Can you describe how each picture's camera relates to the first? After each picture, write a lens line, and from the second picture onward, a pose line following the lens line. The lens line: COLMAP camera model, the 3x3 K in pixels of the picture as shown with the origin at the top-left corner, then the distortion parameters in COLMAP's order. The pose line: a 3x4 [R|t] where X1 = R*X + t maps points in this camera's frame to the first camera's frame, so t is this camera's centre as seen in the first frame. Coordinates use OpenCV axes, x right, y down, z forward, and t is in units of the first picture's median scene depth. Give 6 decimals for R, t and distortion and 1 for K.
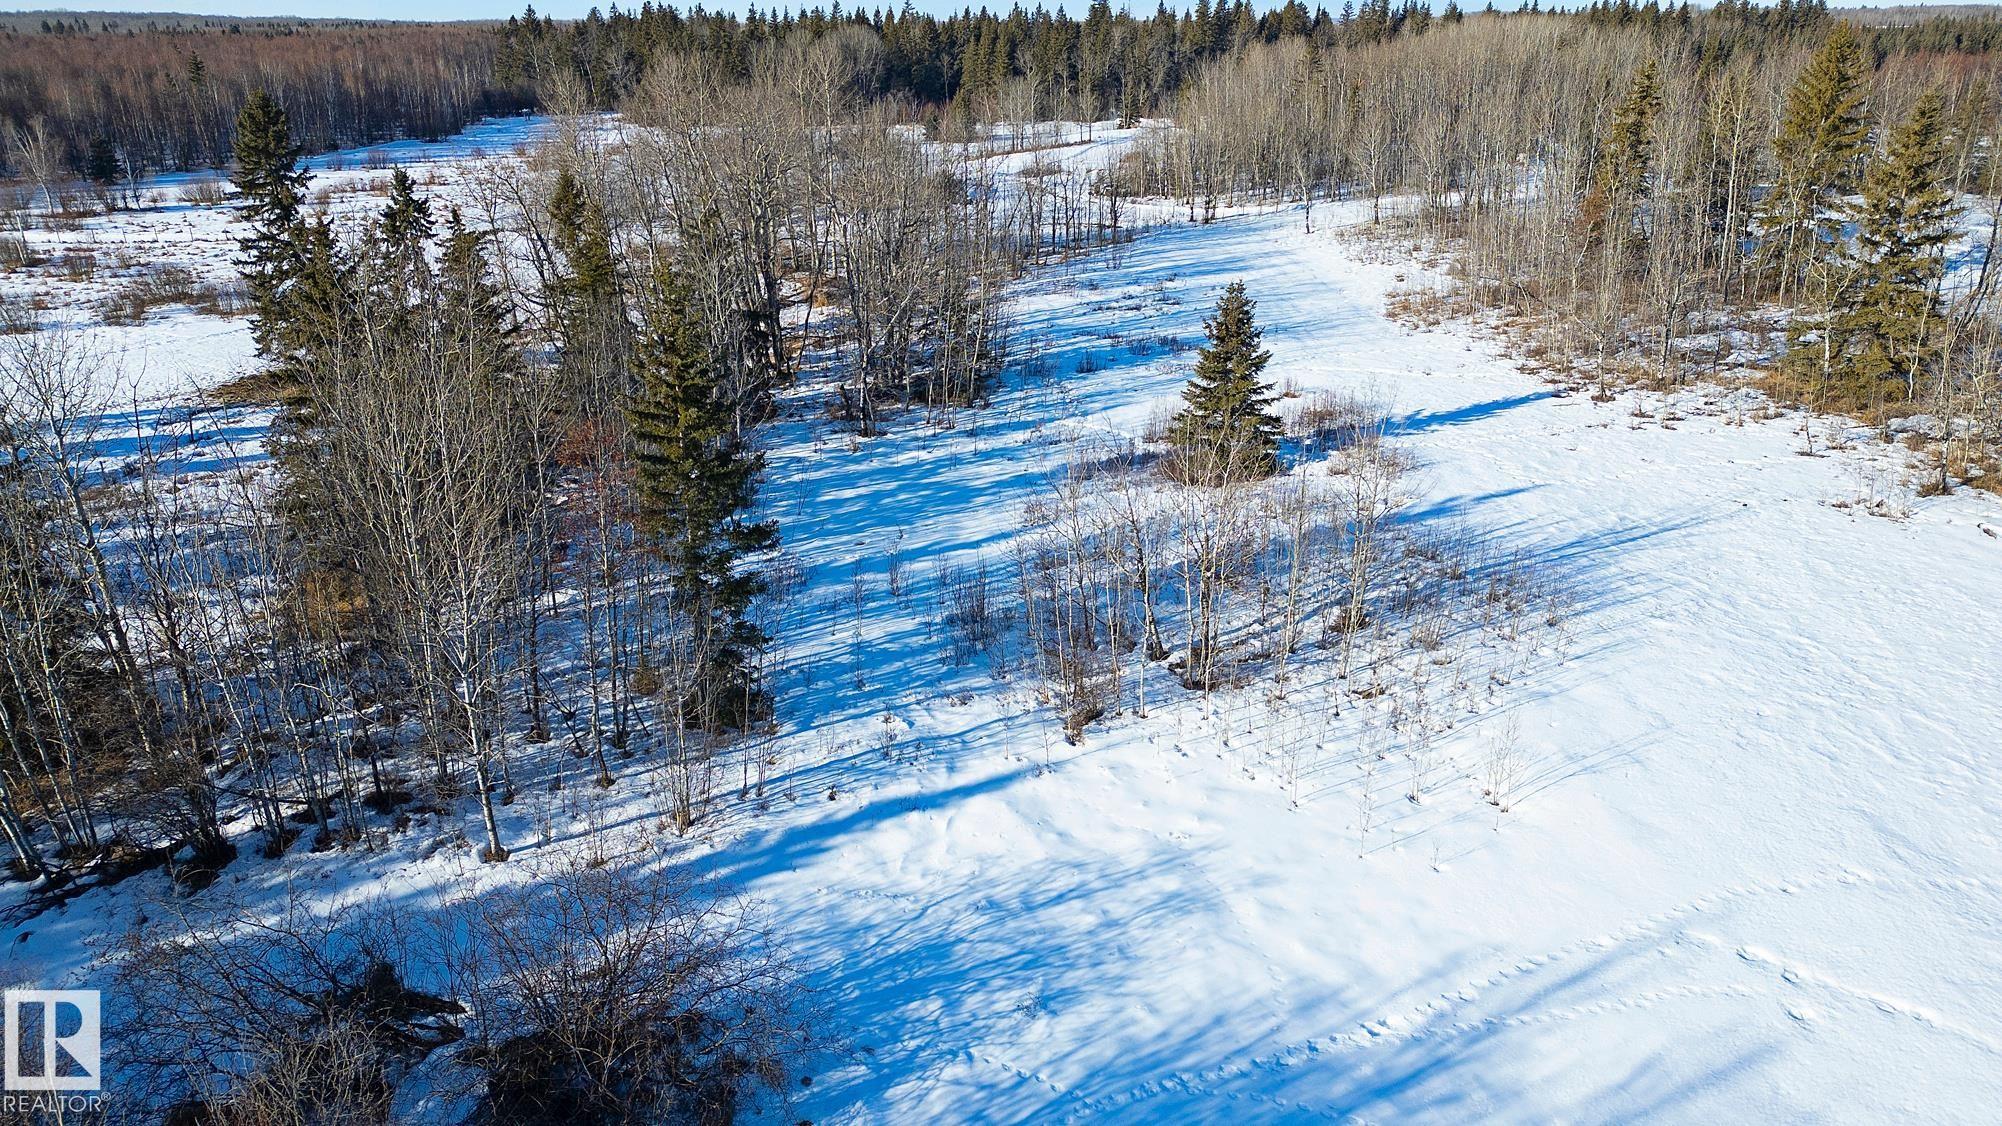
lens RADIAL K [[1374.1, 0, 1001.0], [0, 1374.1, 563.0], [0, 0, 1]] dist [0.089471, -0.091925]
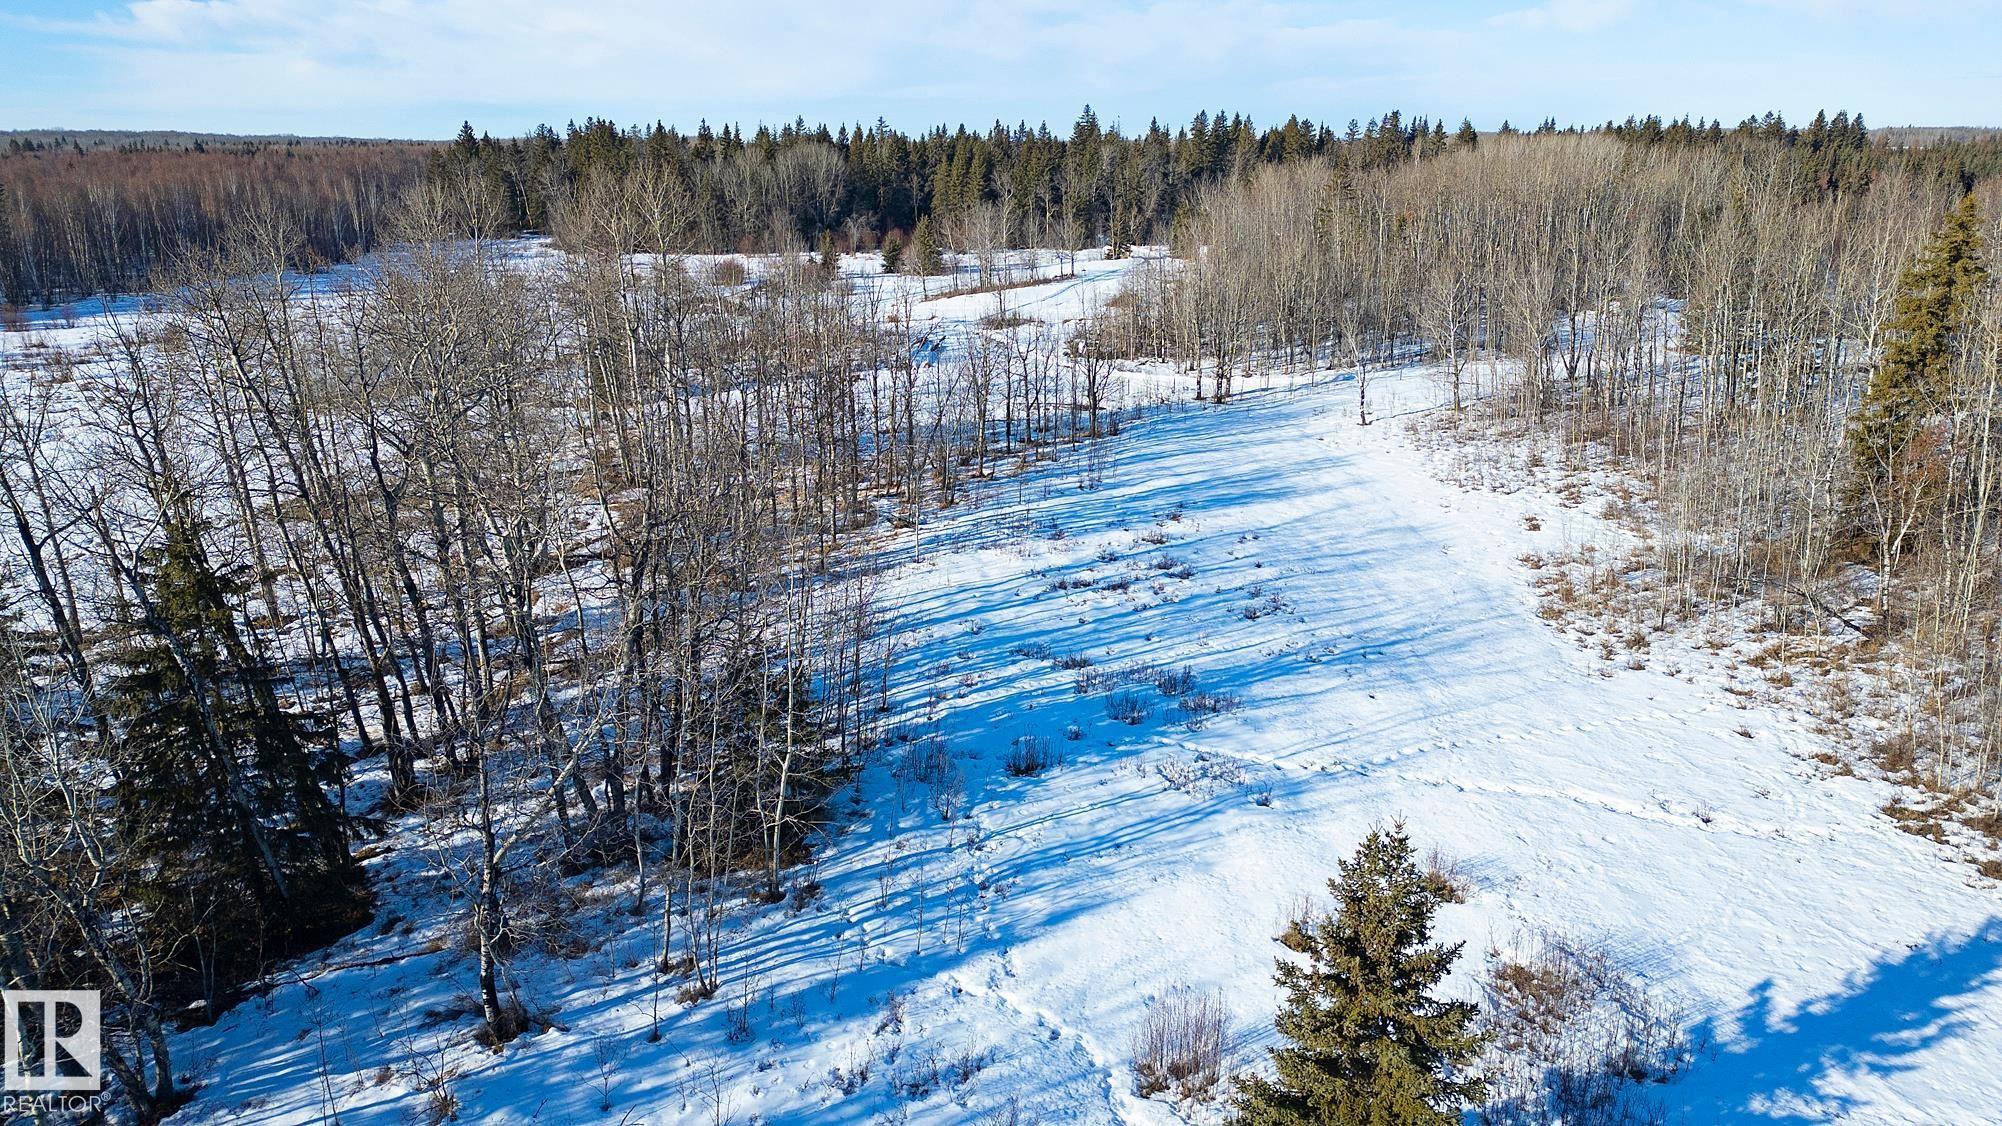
lens RADIAL K [[1374.1, 0, 1001.0], [0, 1374.1, 563.0], [0, 0, 1]] dist [0.089471, -0.091925]
pose [[0.999998, -0.000305, 0.002171, 0.022629], [0.000468, 0.997133, -0.075665, -0.077982], [-0.002142, 0.075665, 0.997131, 0.203276]]
